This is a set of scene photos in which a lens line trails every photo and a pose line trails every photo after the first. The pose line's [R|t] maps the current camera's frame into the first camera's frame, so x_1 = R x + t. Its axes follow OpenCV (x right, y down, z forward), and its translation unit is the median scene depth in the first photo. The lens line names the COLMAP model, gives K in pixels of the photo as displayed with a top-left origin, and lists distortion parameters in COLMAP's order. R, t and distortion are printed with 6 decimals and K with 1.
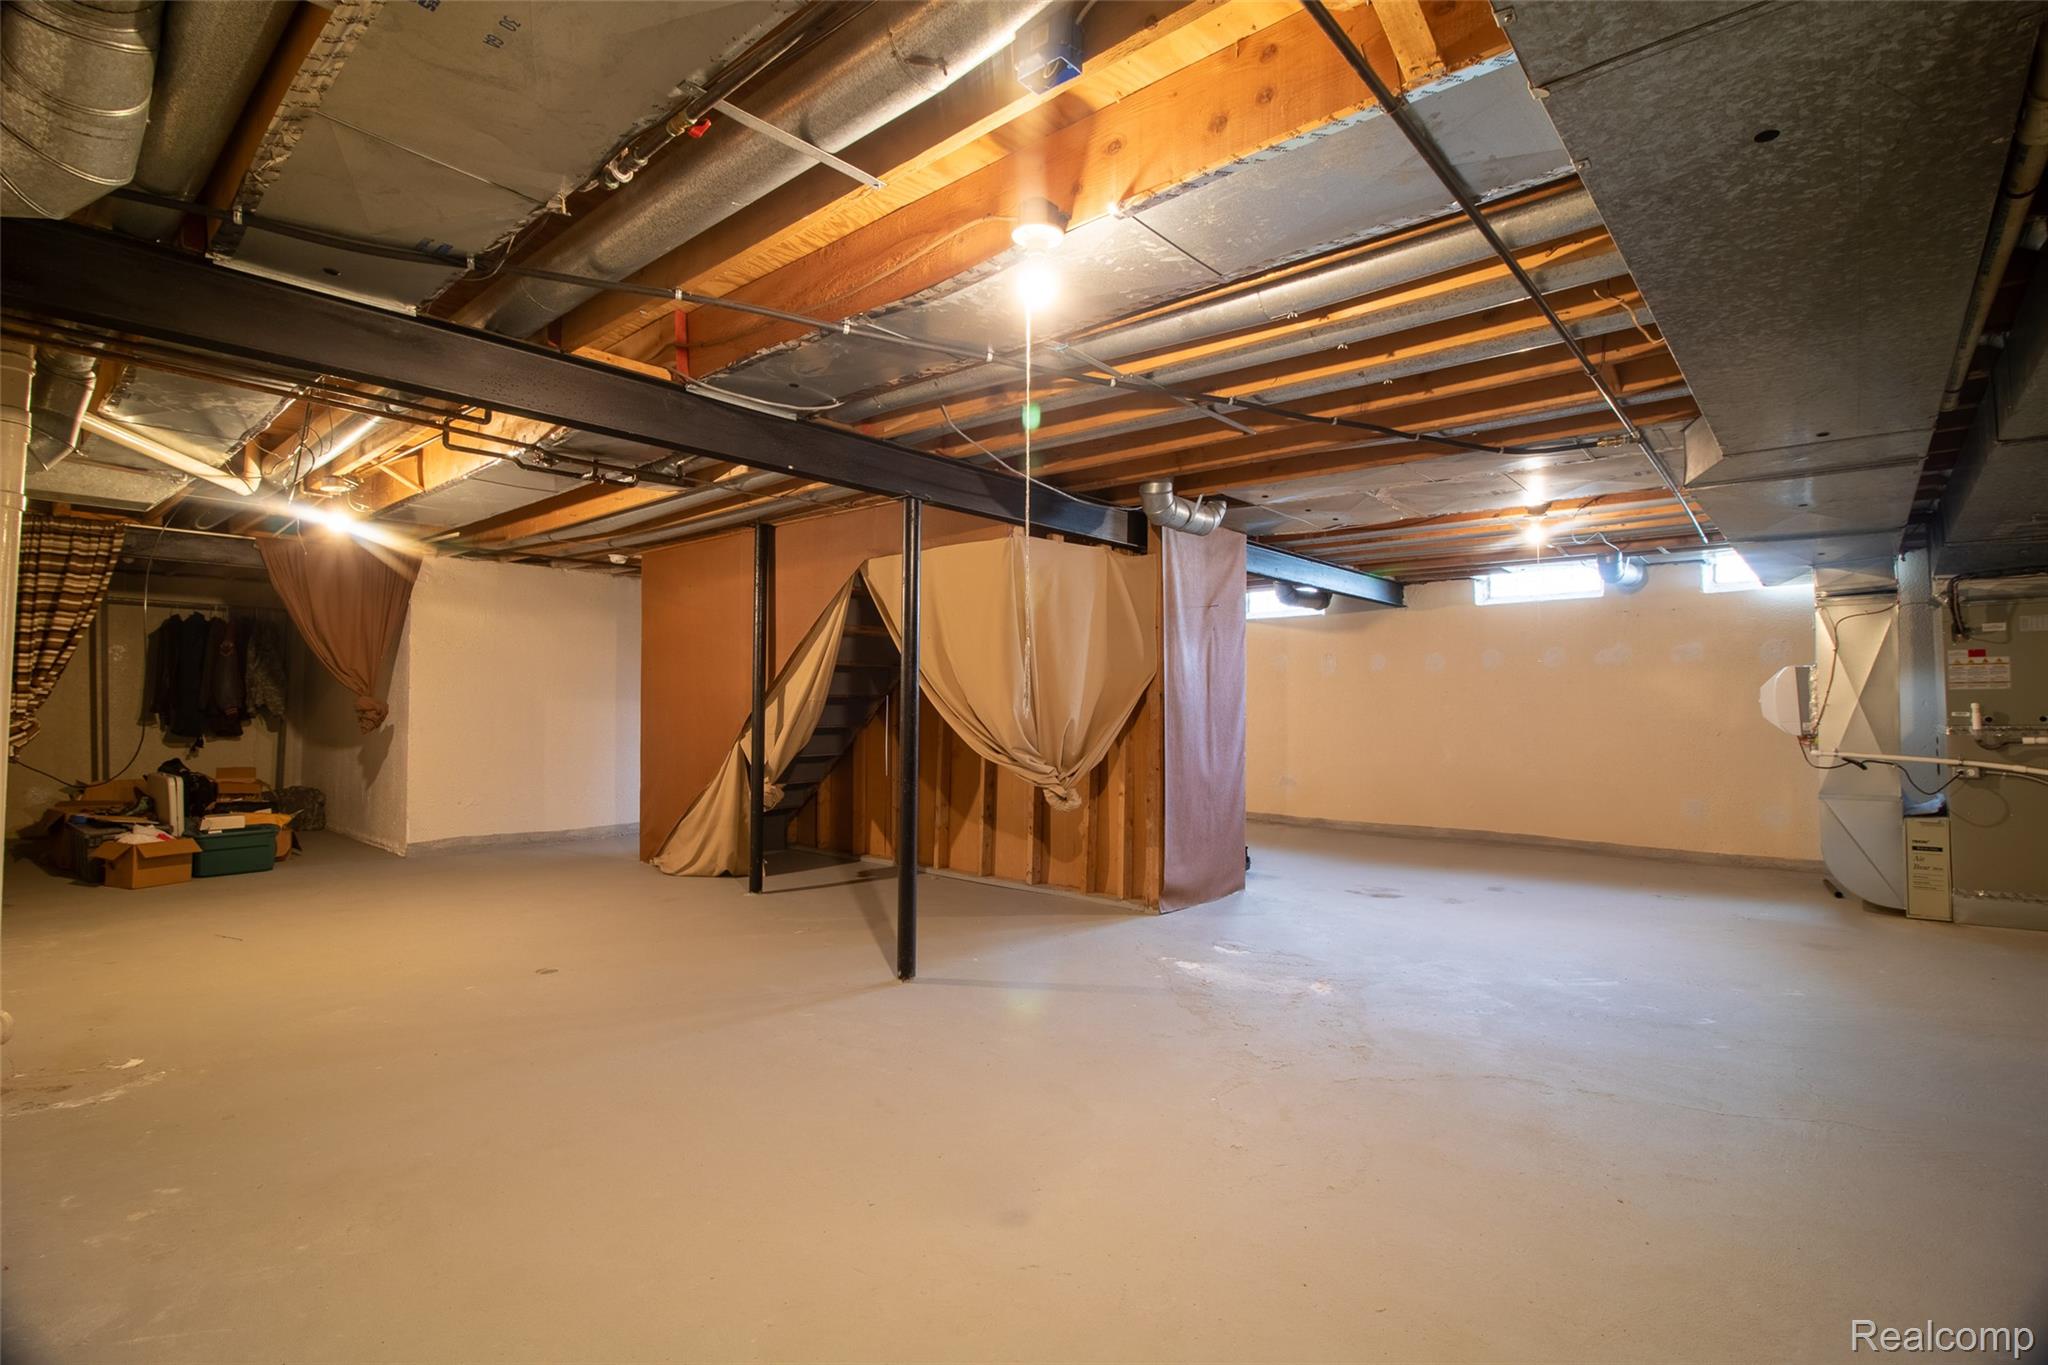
lens RADIAL K [[987.6, 0, 1035.8], [0, 987.6, 679.9], [0, 0, 1]] dist [-0.000004, -0.013114]
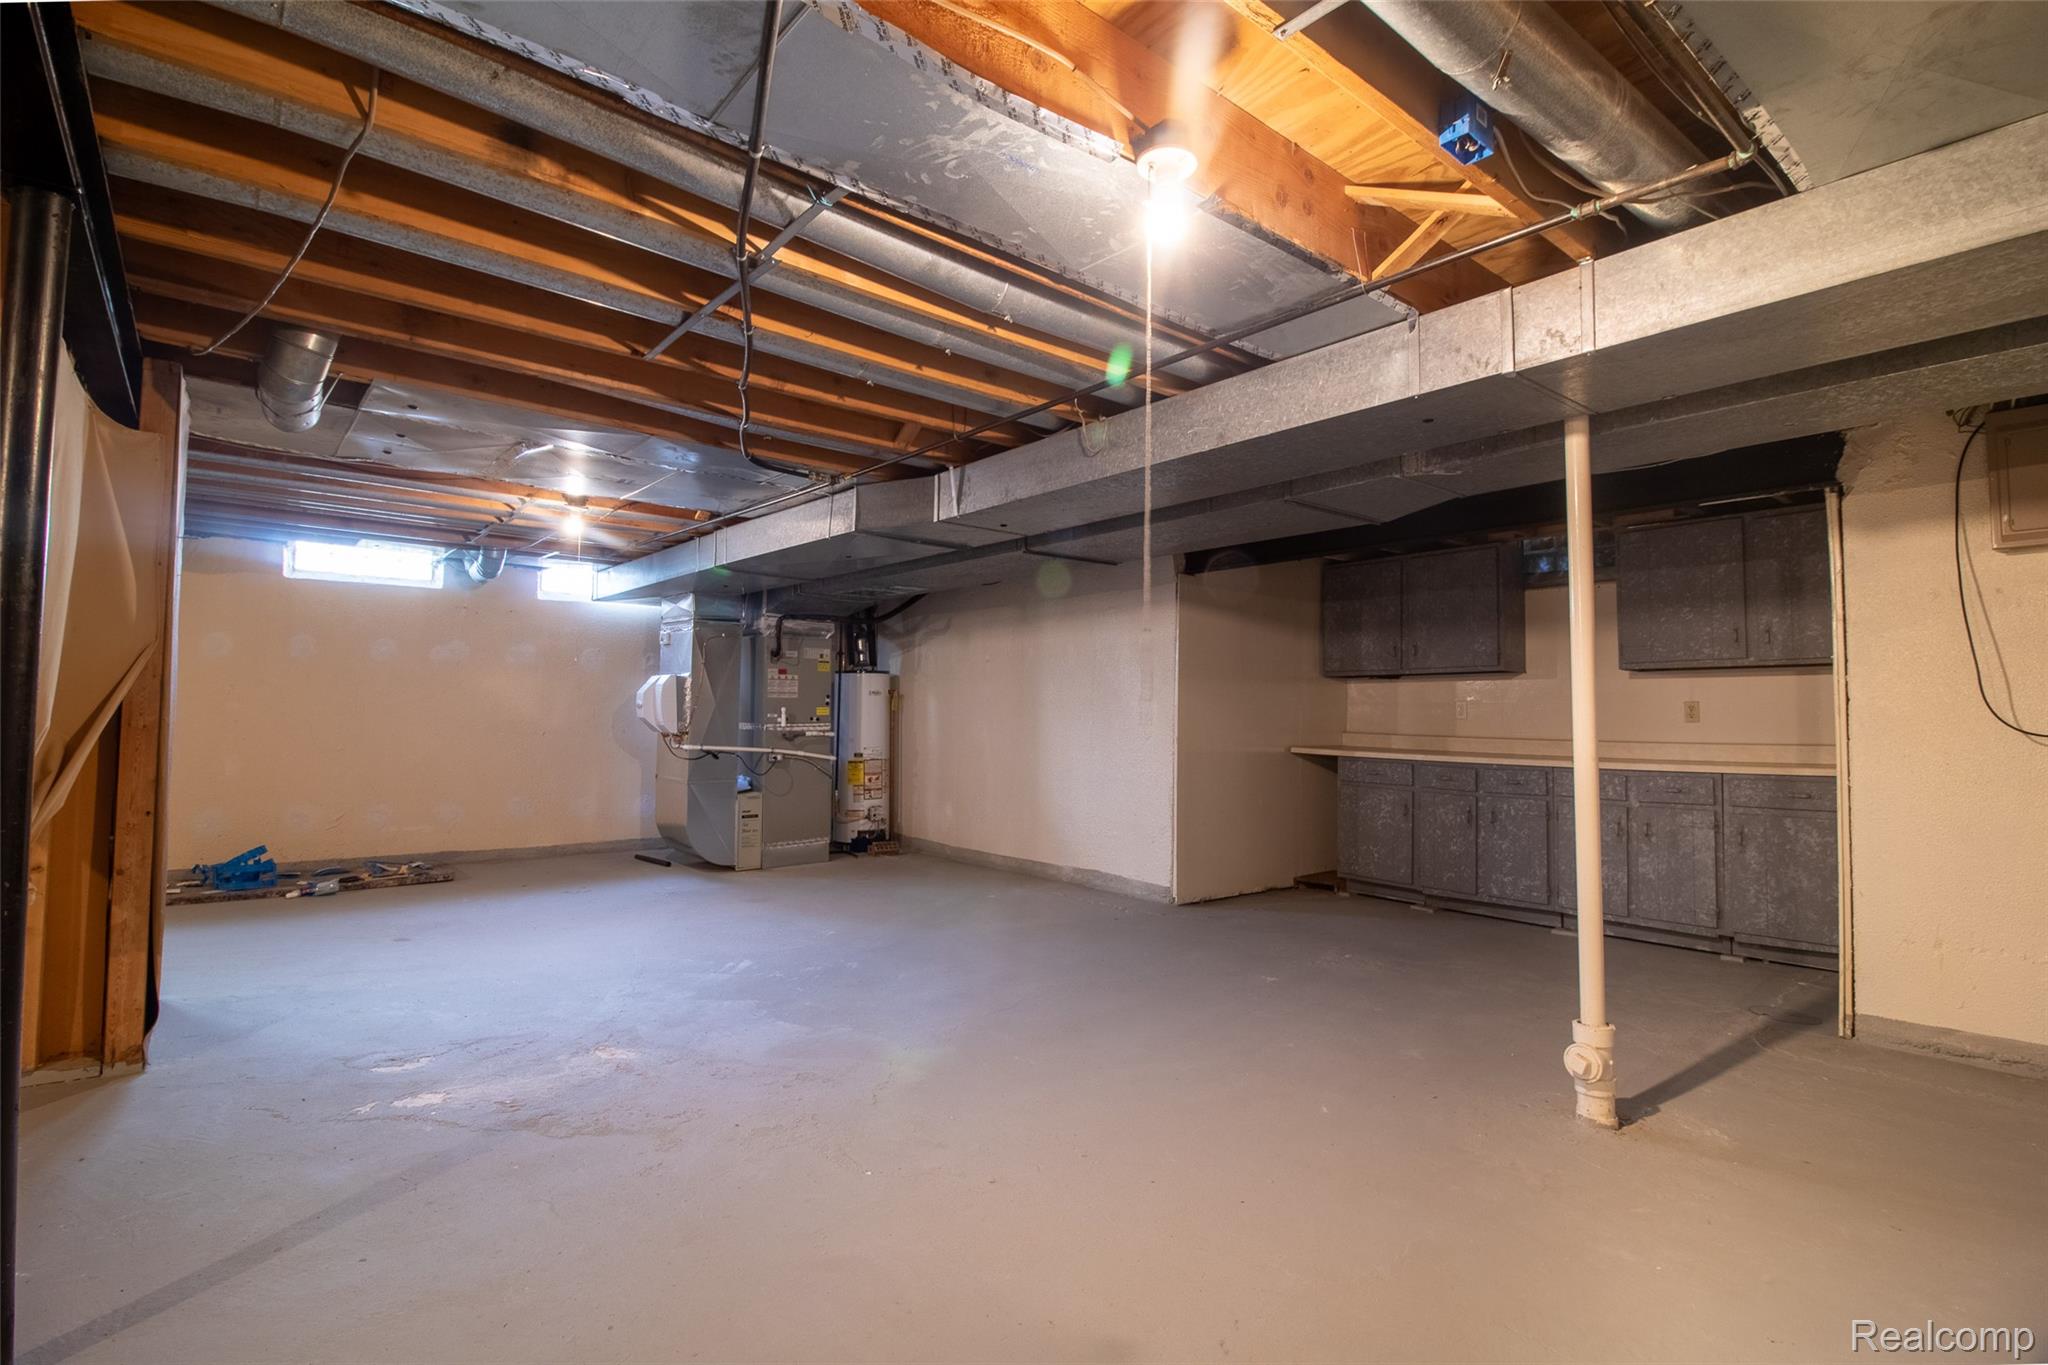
lens RADIAL K [[987.6, 0, 1035.8], [0, 987.6, 679.9], [0, 0, 1]] dist [-0.000004, -0.013114]
pose [[0.135187, 0.034851, 0.990207, -0.396222], [-0.037190, 0.998855, -0.030078, 0.013515], [-0.990122, -0.032760, 0.136329, 0.459207]]
